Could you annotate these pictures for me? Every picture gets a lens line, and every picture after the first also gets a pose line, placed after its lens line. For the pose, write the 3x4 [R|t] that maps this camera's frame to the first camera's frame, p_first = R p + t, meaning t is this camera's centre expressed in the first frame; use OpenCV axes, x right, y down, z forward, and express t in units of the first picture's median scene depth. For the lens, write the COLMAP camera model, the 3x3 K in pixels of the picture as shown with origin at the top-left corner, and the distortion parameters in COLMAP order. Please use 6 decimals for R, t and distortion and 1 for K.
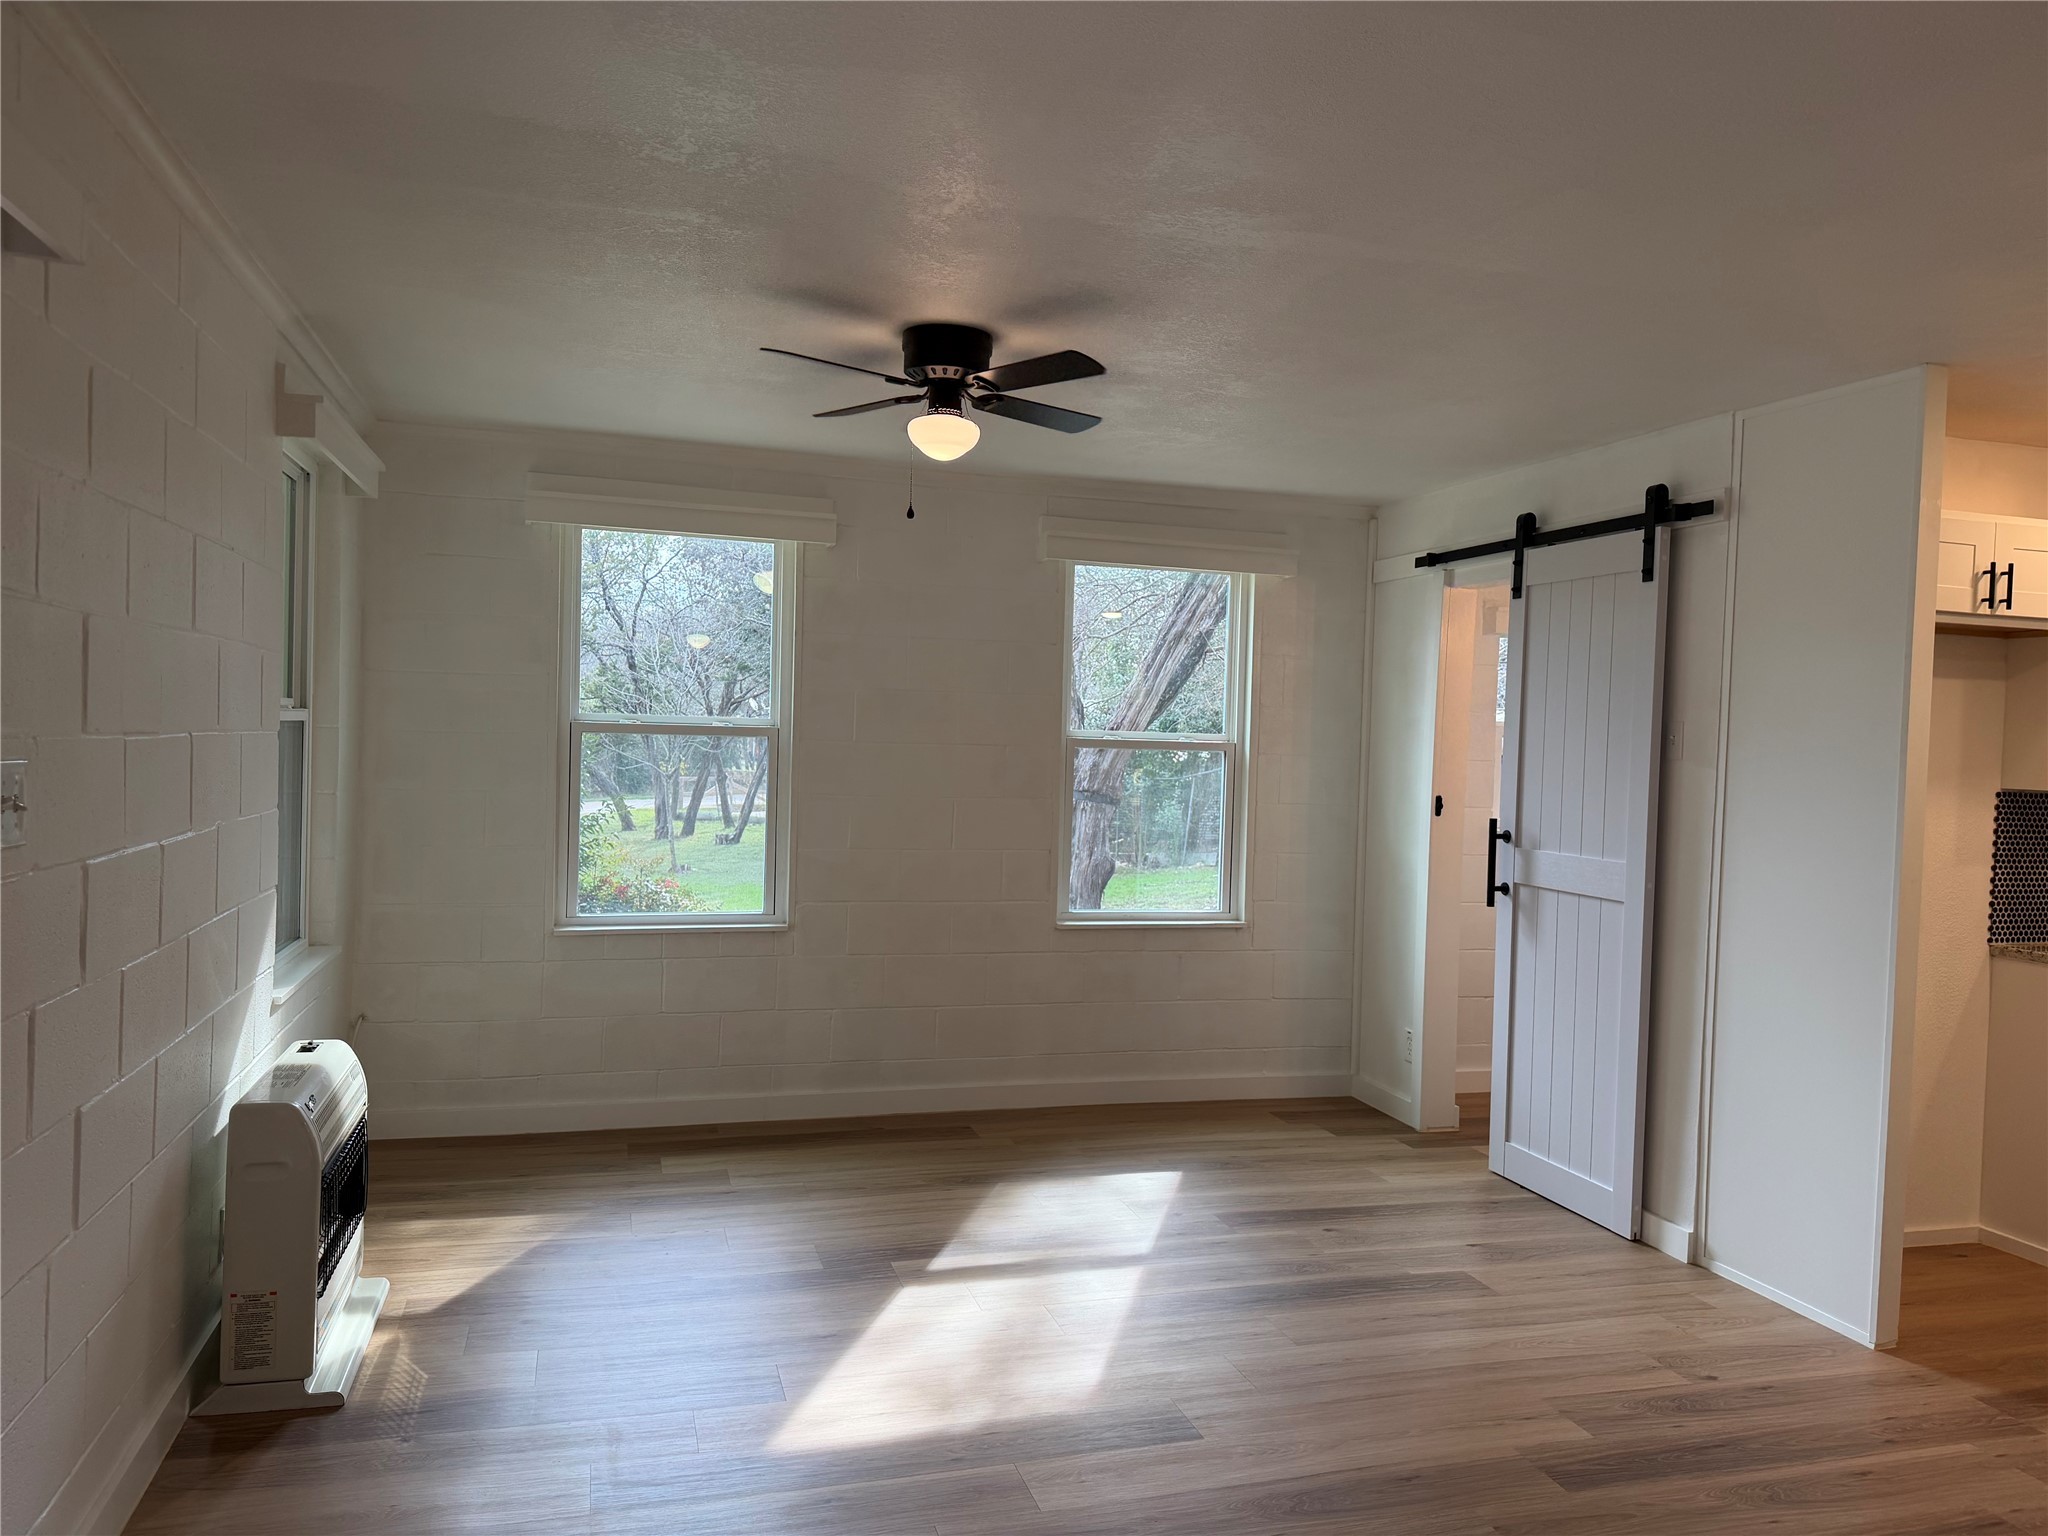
lens RADIAL K [[1442.2, 0, 1021.7], [0, 1442.2, 767.3], [0, 0, 1]] dist [0.002643, 0.002217]
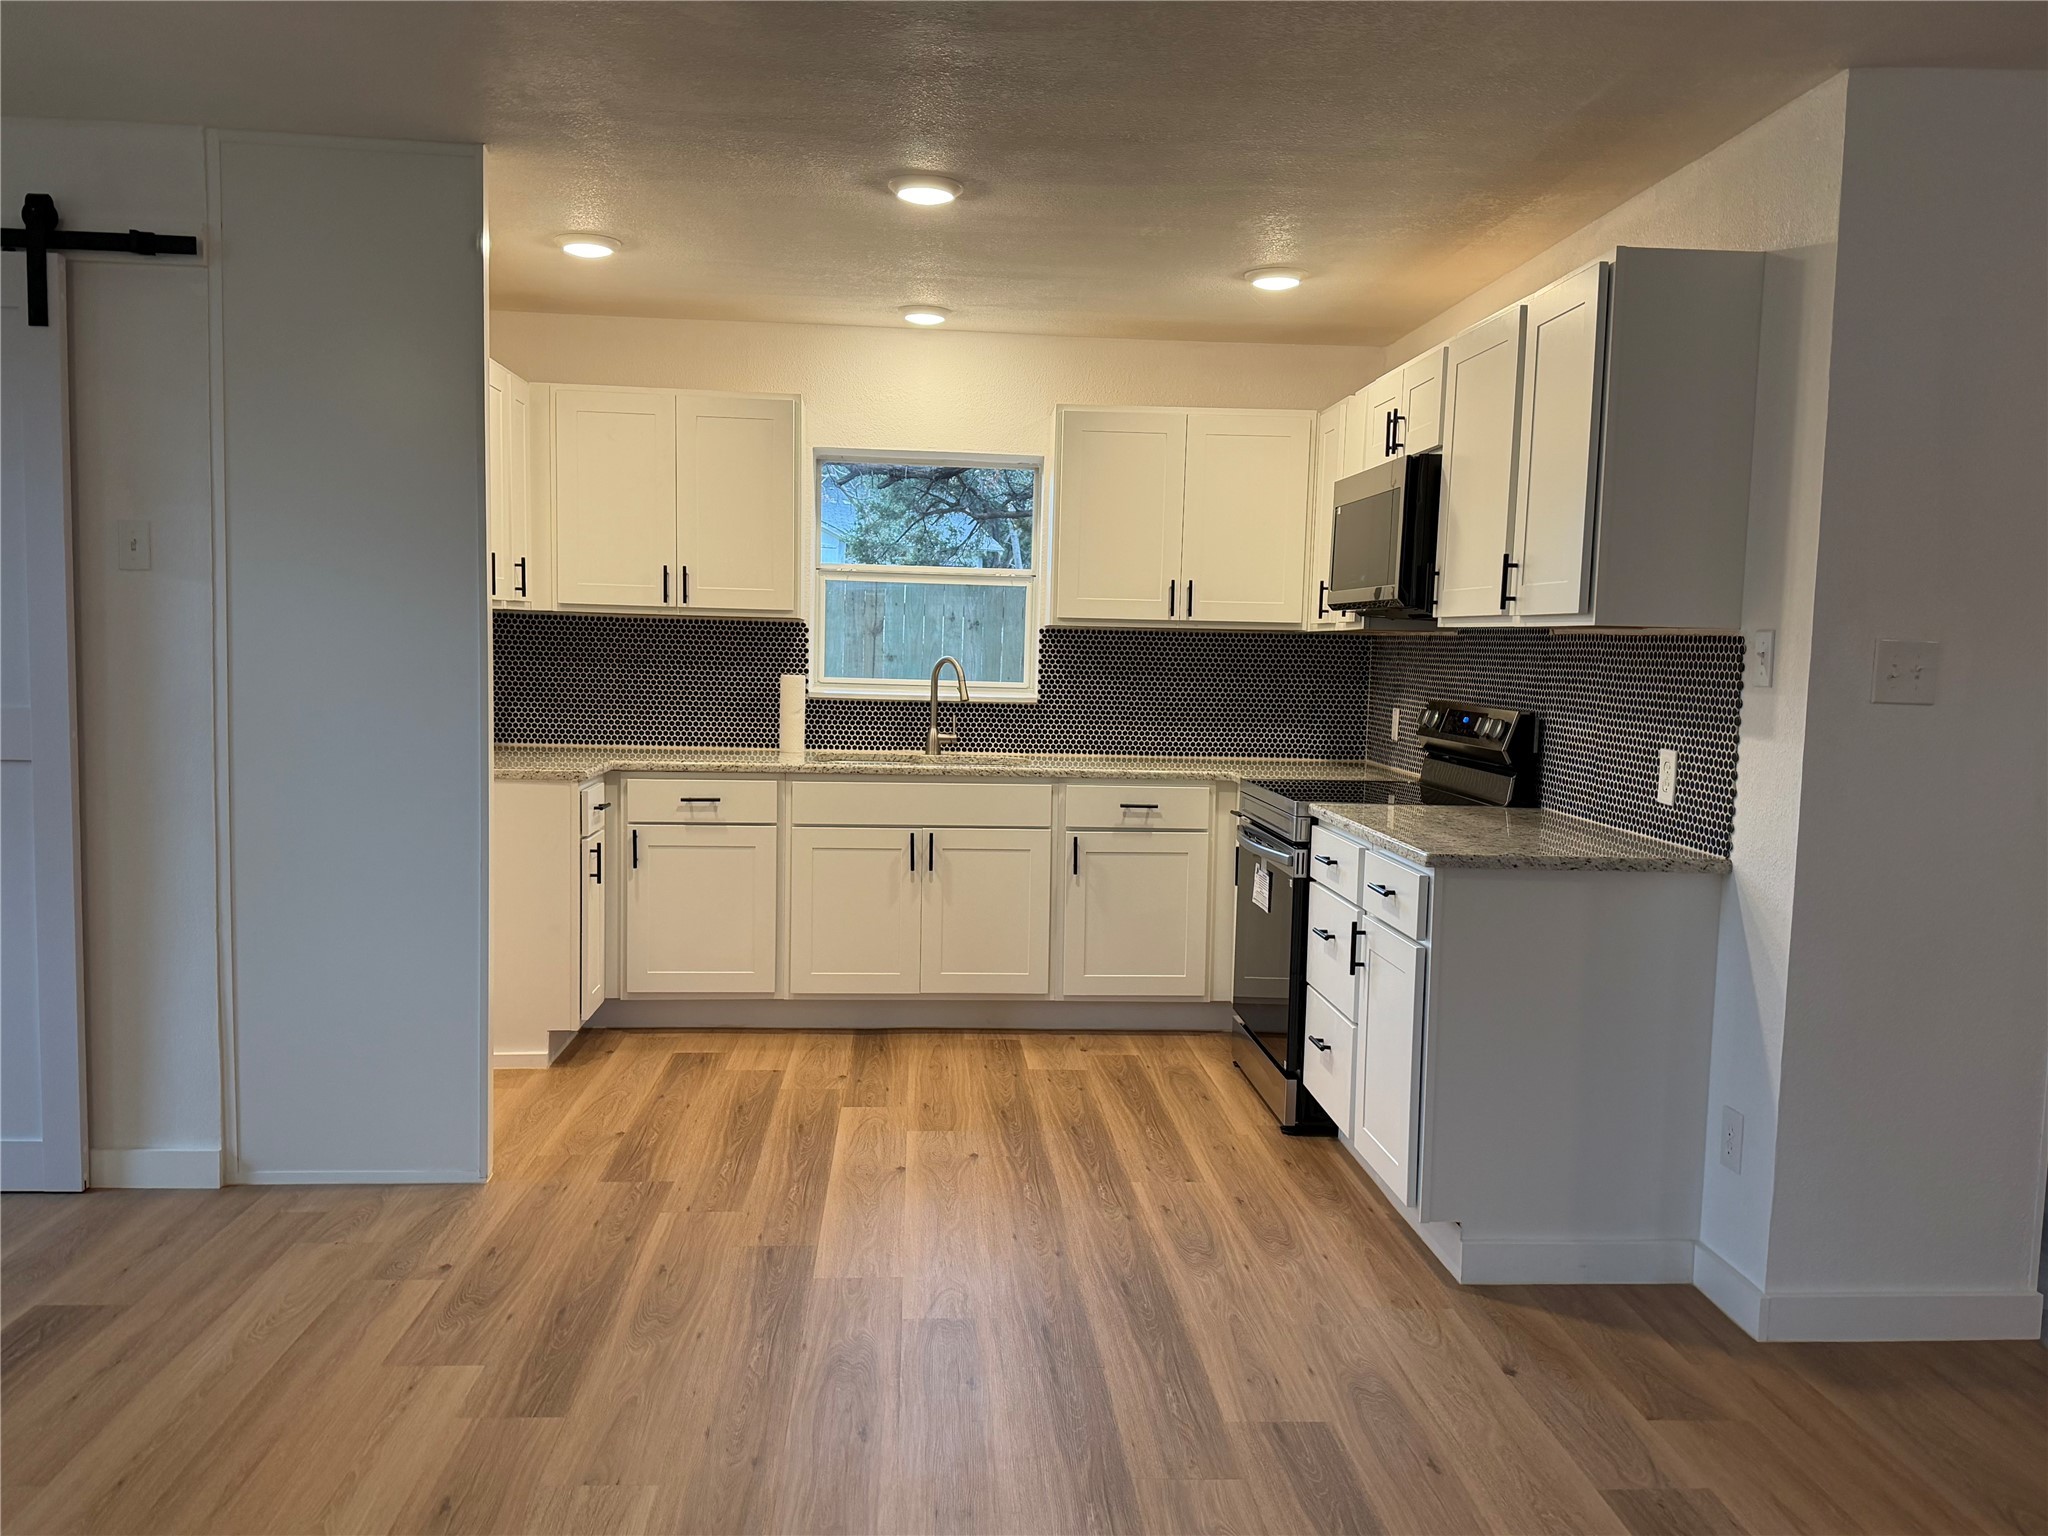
lens RADIAL K [[1602.2, 0, 1023.9], [0, 1602.2, 768.0], [0, 0, 1]] dist [-0.014281, -0.006488]
pose [[0.215707, -0.100239, 0.971299, -0.307295], [0.008418, 0.994871, 0.100802, 0.020709], [-0.976422, -0.013567, 0.215445, 0.380391]]
